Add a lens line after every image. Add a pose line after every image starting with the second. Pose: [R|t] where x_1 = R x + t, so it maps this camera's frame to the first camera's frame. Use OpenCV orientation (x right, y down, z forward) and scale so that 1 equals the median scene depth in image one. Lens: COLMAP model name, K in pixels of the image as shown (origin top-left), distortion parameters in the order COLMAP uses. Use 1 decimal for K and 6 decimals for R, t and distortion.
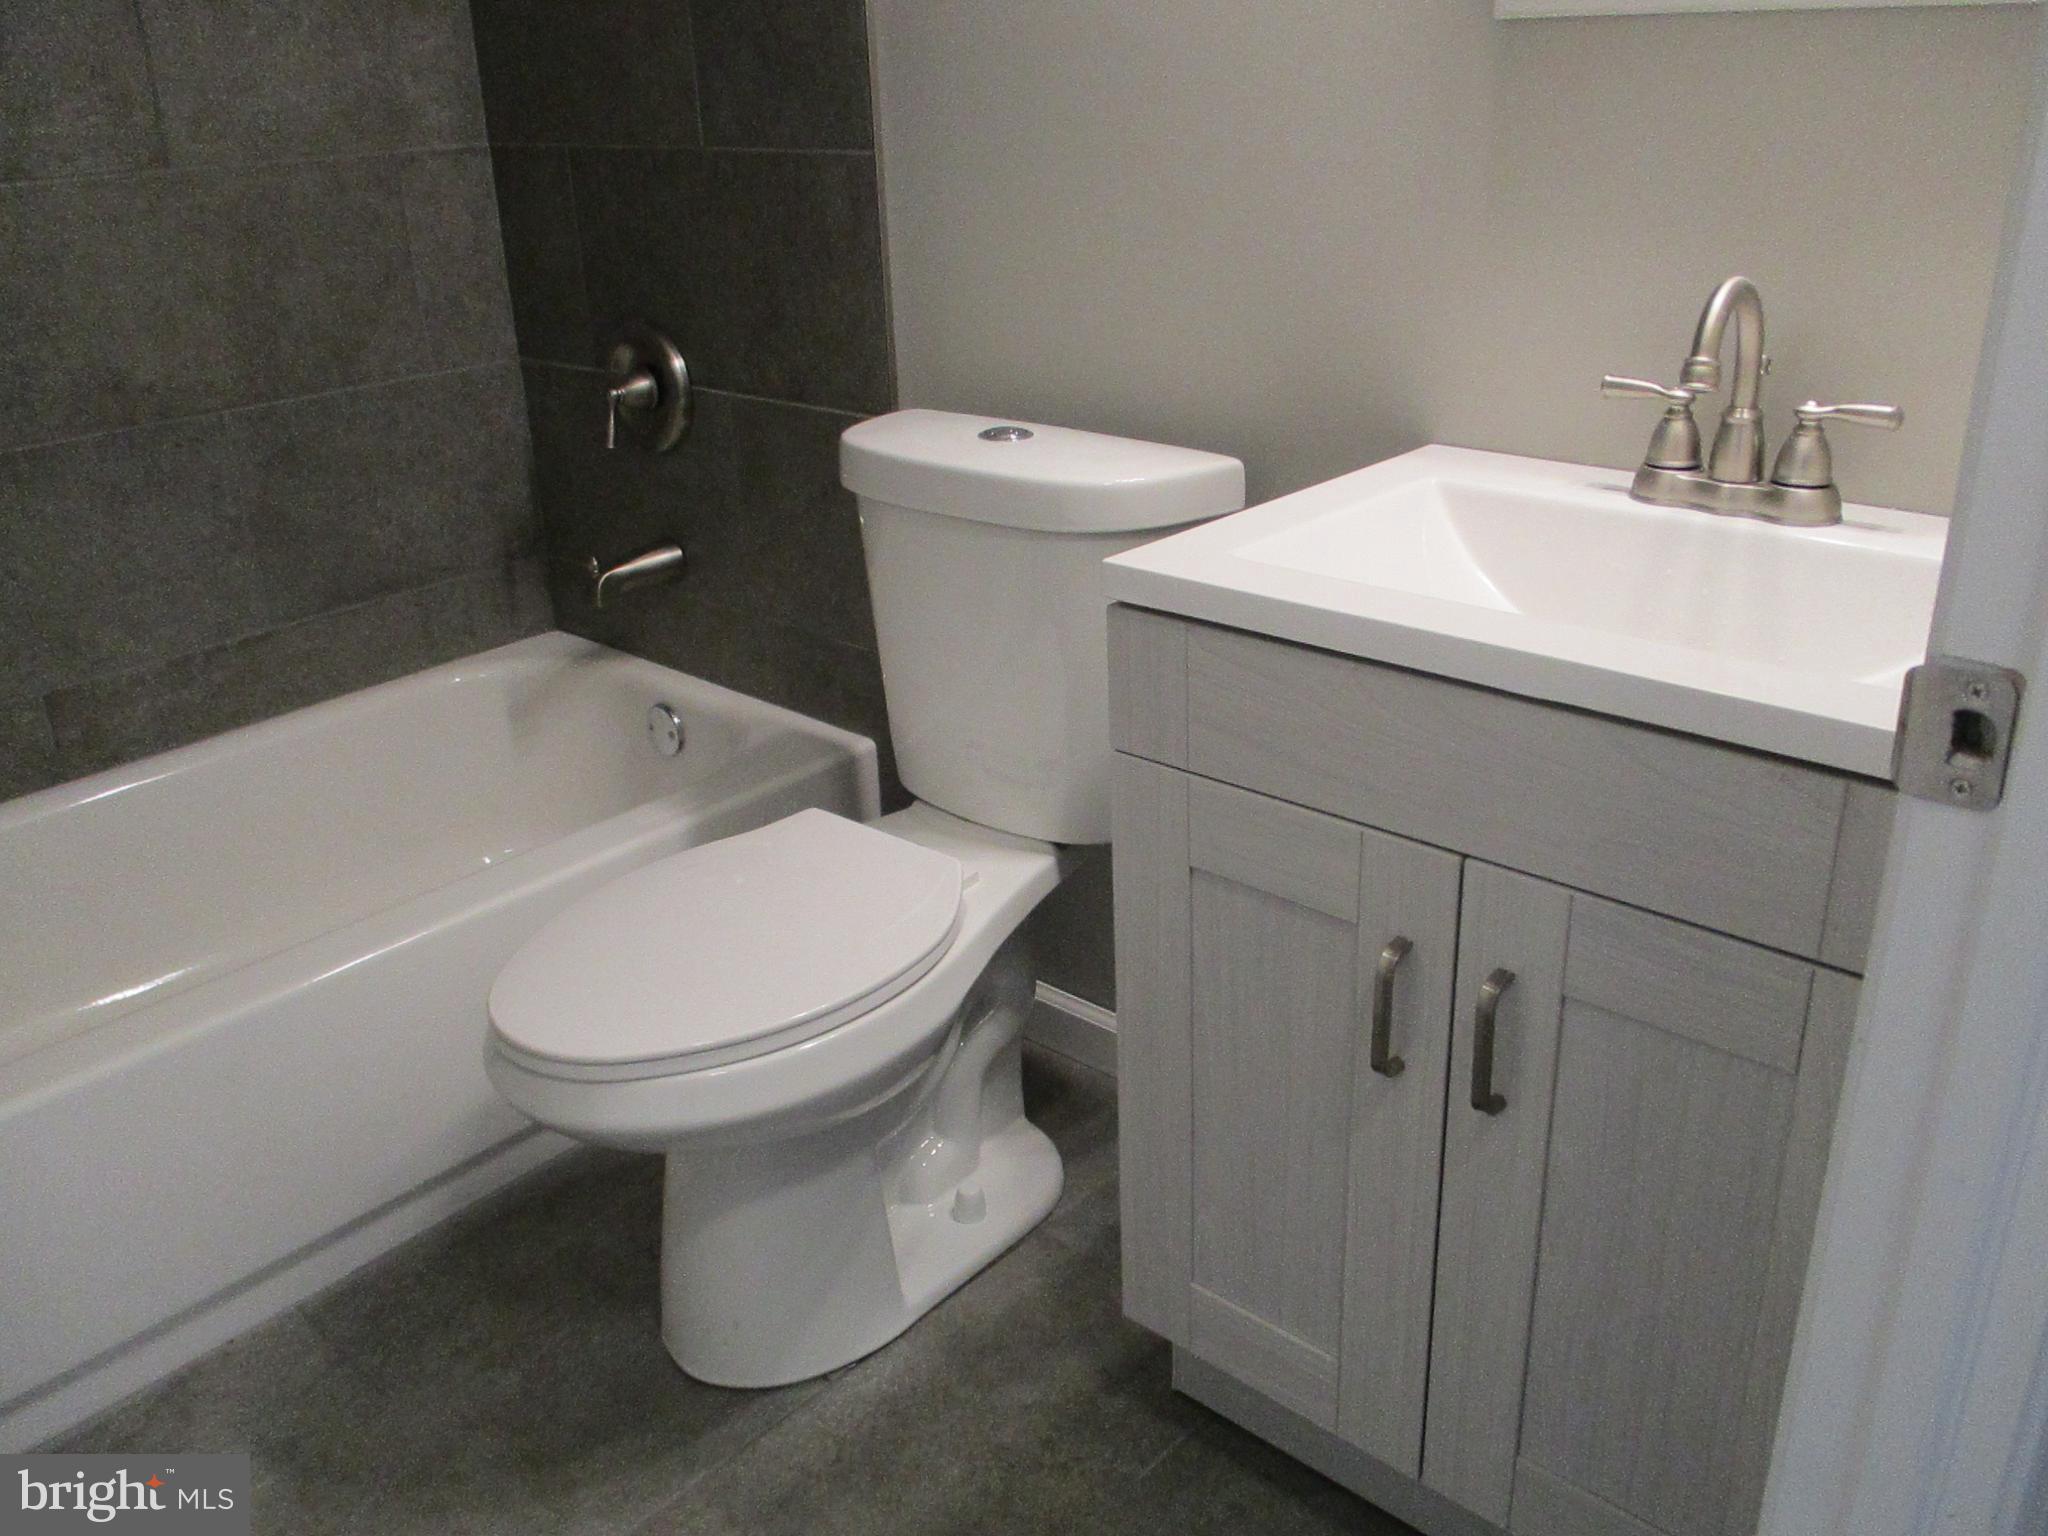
lens RADIAL K [[1702.4, 0, 1030.5], [0, 1702.4, 769.6], [0, 0, 1]] dist [-0.024498, 0.007173]
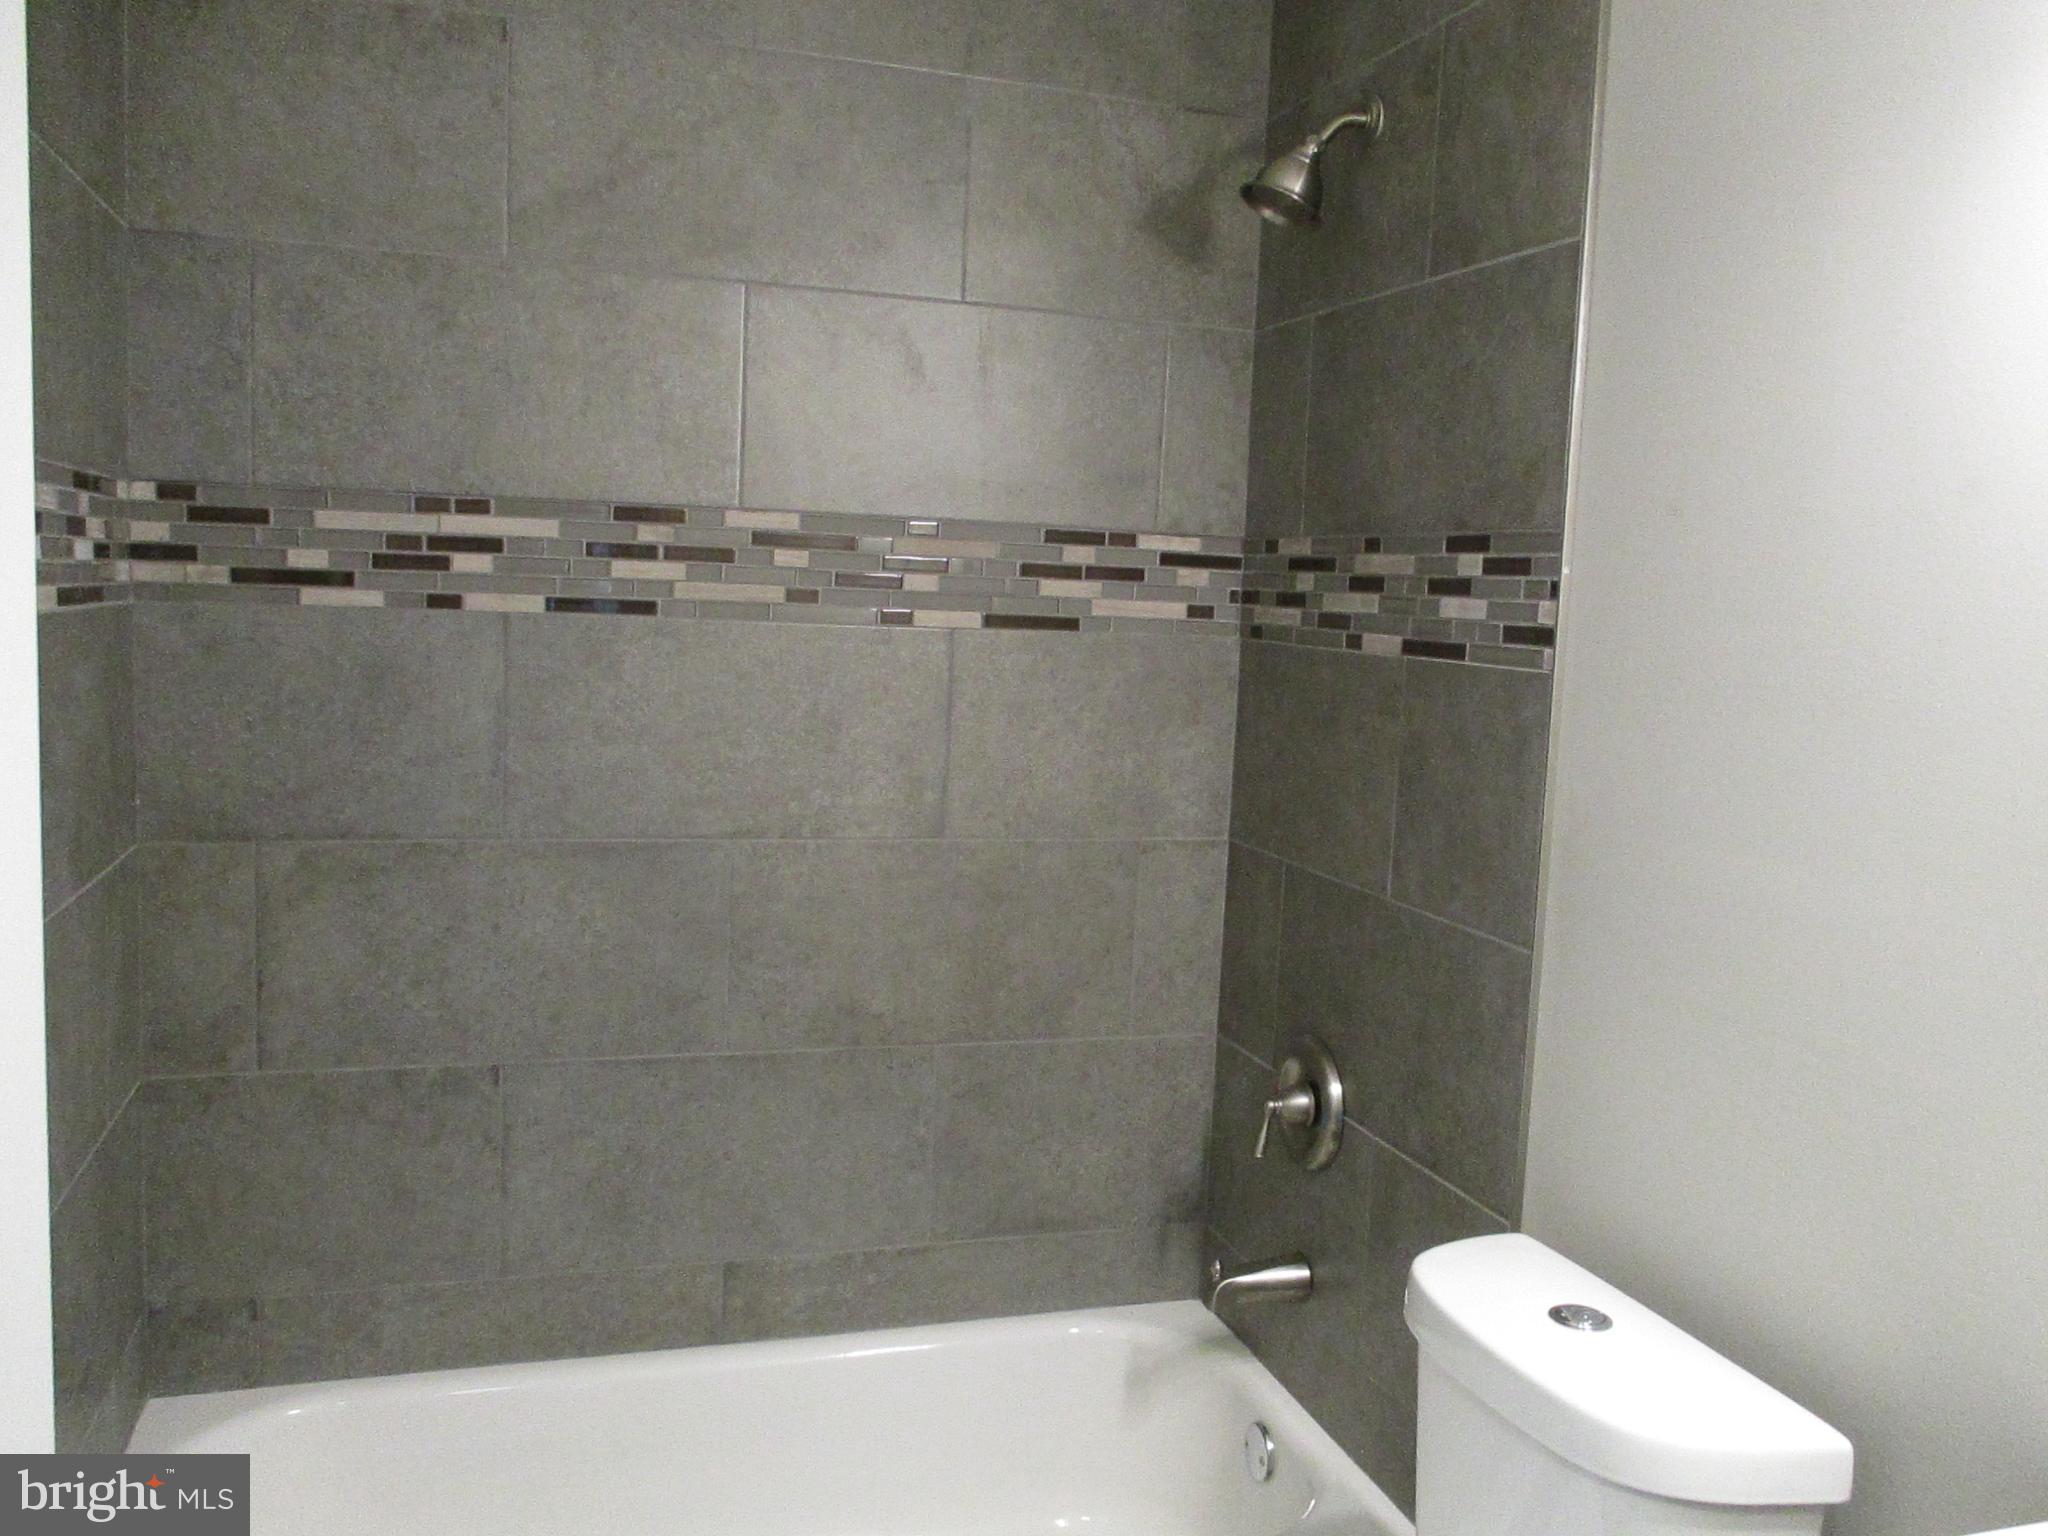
lens RADIAL K [[1702.4, 0, 1025.3], [0, 1702.4, 766.7], [0, 0, 1]] dist [-0.024498, 0.007173]
pose [[0.856420, 0.120126, -0.502111, 0.106764], [-0.265564, 0.936525, -0.228901, -0.137161], [0.442743, 0.329378, 0.833960, 0.034496]]
